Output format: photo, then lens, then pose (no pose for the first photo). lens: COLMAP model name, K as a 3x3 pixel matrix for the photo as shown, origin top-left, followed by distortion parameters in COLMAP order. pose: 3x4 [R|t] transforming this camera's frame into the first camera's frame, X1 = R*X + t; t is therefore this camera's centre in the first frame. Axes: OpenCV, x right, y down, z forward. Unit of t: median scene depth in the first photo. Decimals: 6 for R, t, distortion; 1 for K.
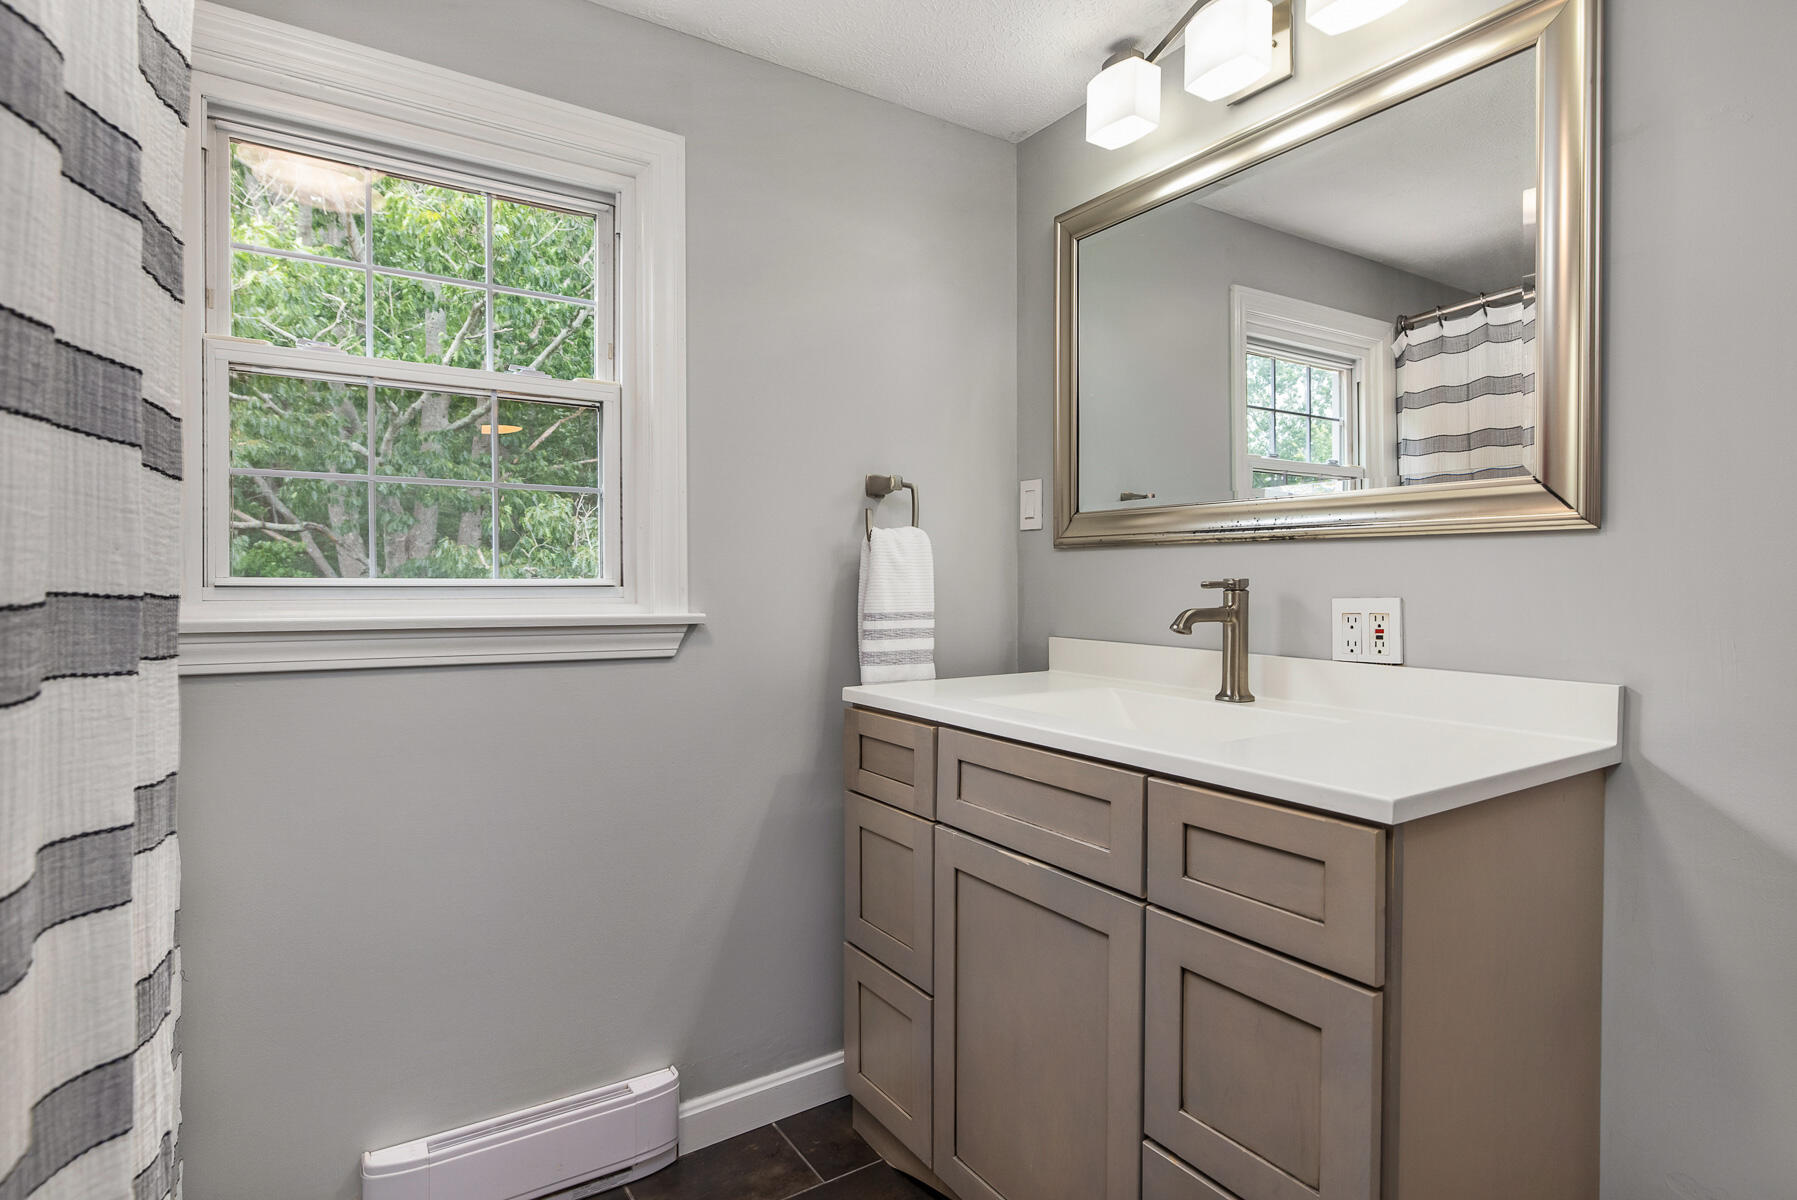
lens RADIAL K [[925.5, 0, 903.6], [0, 925.5, 595.6], [0, 0, 1]] dist [-0.003049, -0.000562]
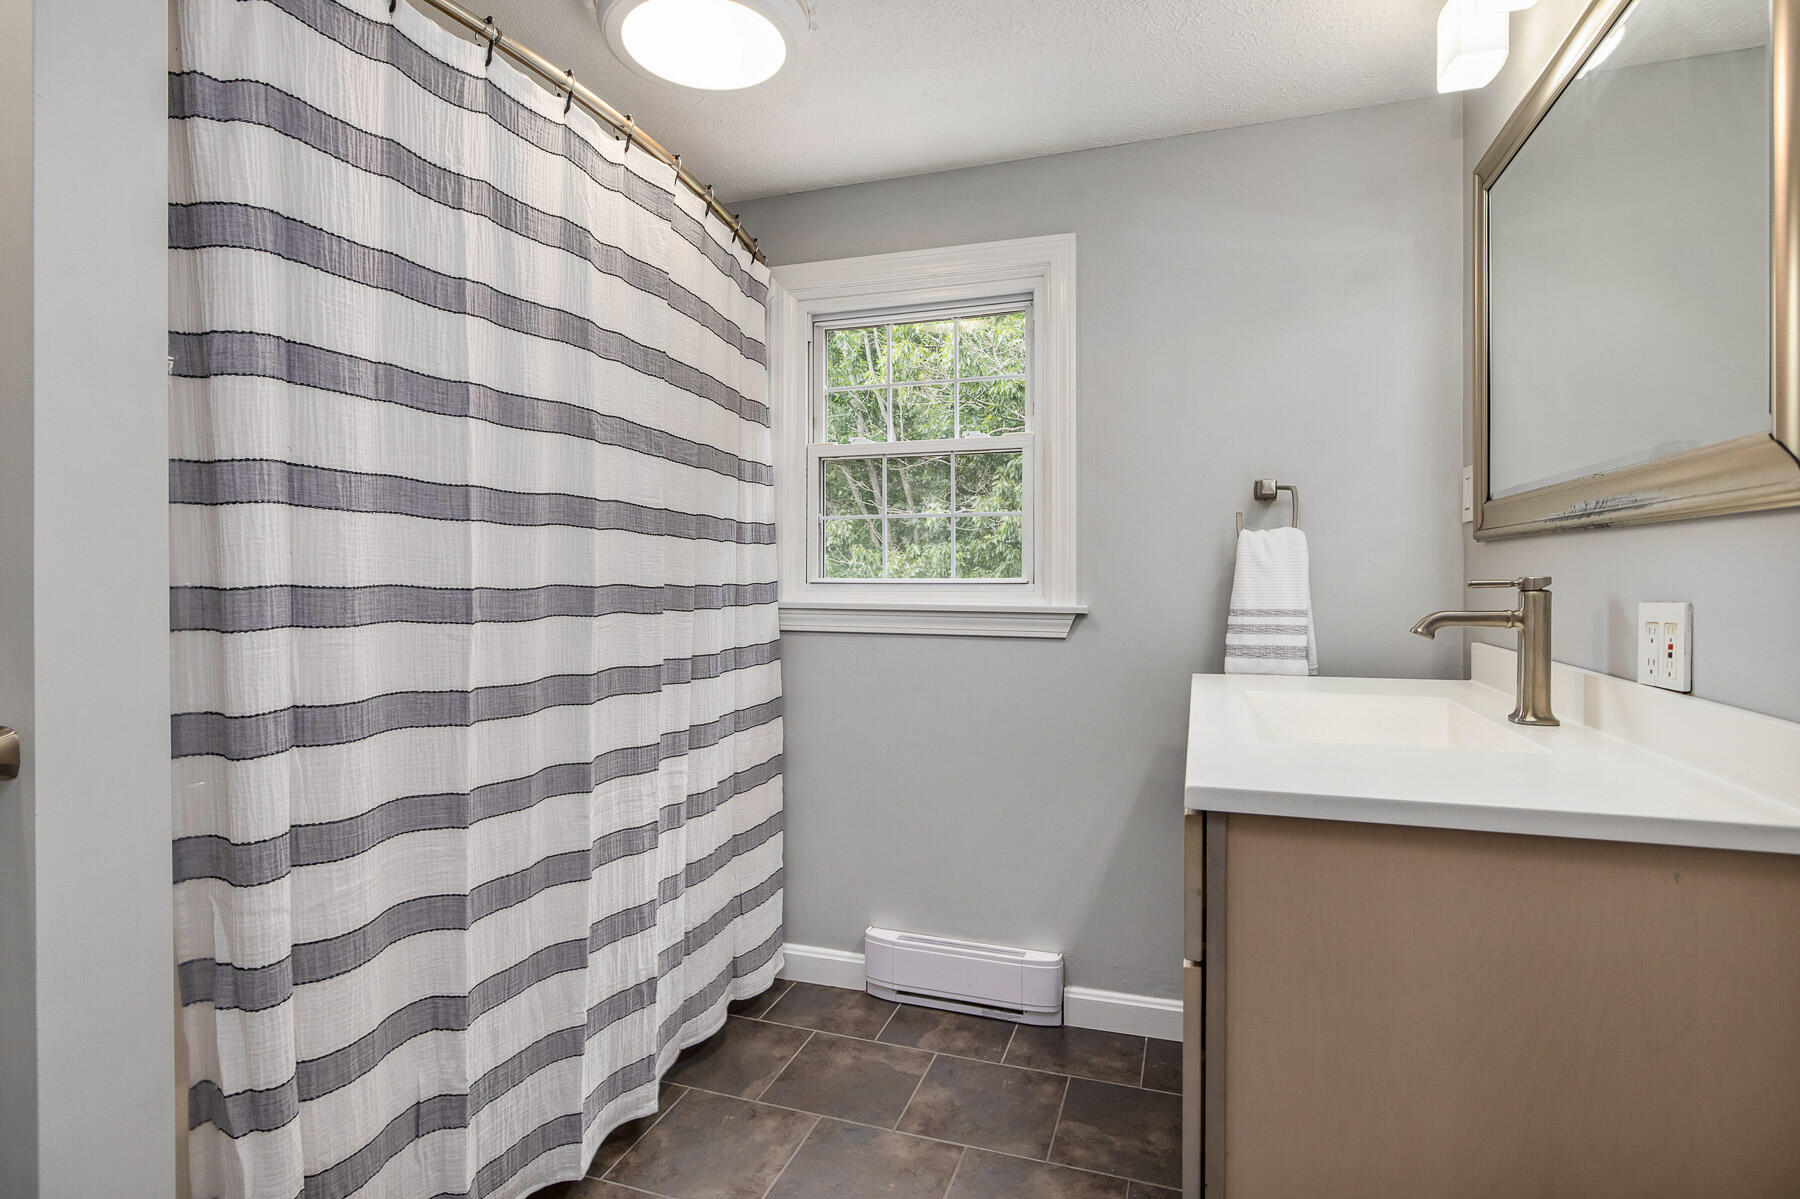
lens RADIAL K [[927.1, 0, 905.4], [0, 927.1, 594.4], [0, 0, 1]] dist [-0.003049, -0.000562]
pose [[0.605782, 0.013288, -0.795519, 0.646225], [-0.011206, 0.999904, 0.008169, -0.003069], [0.795552, 0.003966, 0.605873, 0.037505]]
